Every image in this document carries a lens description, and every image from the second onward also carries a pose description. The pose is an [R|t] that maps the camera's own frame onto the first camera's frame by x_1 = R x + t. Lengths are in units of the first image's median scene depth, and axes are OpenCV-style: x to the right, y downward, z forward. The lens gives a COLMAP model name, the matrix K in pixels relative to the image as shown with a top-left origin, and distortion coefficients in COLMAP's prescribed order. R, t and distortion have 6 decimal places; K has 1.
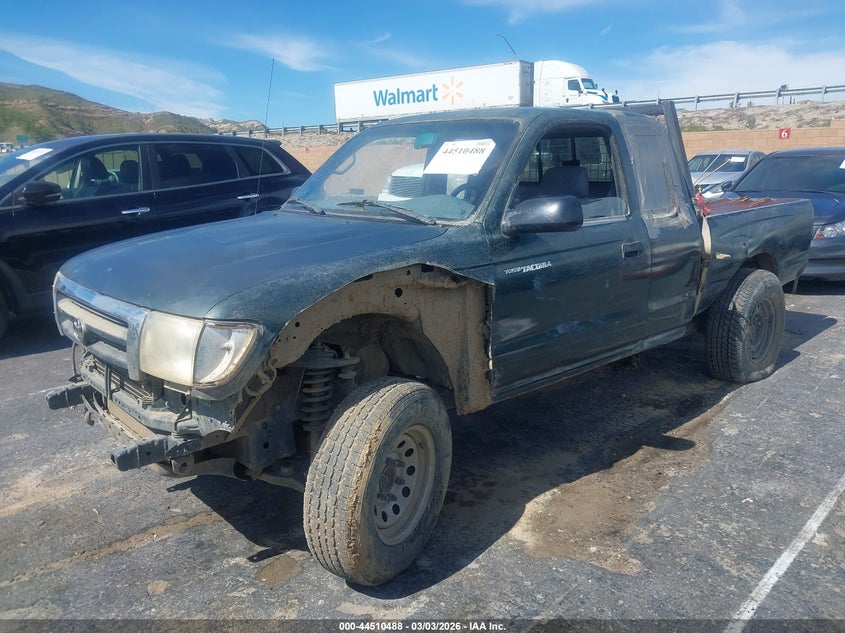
lens RADIAL K [[681.5, 0, 422.5], [0, 681.5, 316.5], [0, 0, 1]] dist [-0.001495, -0.001462]
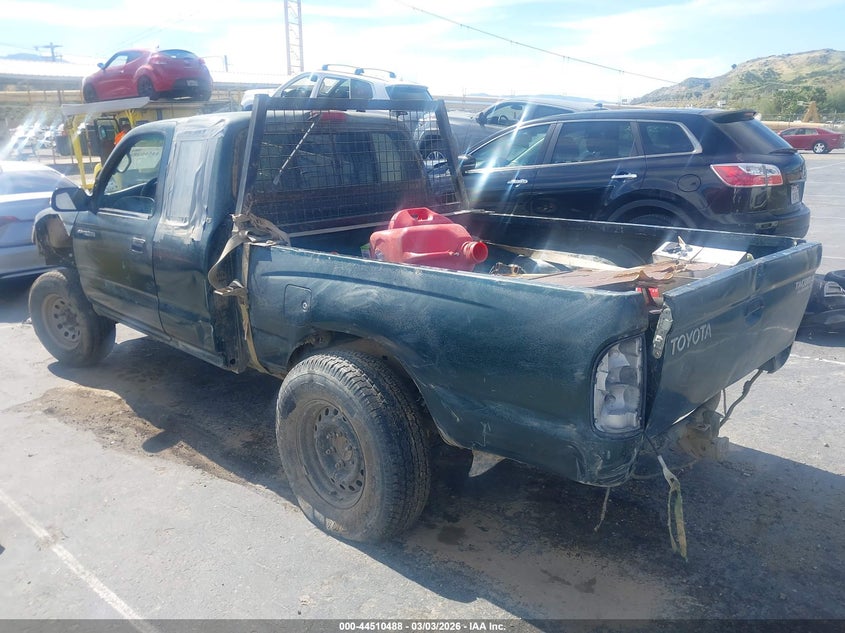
lens RADIAL K [[681.5, 0, 422.5], [0, 681.5, 316.5], [0, 0, 1]] dist [-0.001495, -0.001462]
pose [[0.024211, 0.256358, -0.966279, 1.354832], [-0.198499, 0.948550, 0.246681, -0.336586], [0.979802, 0.185832, 0.073853, 1.302367]]
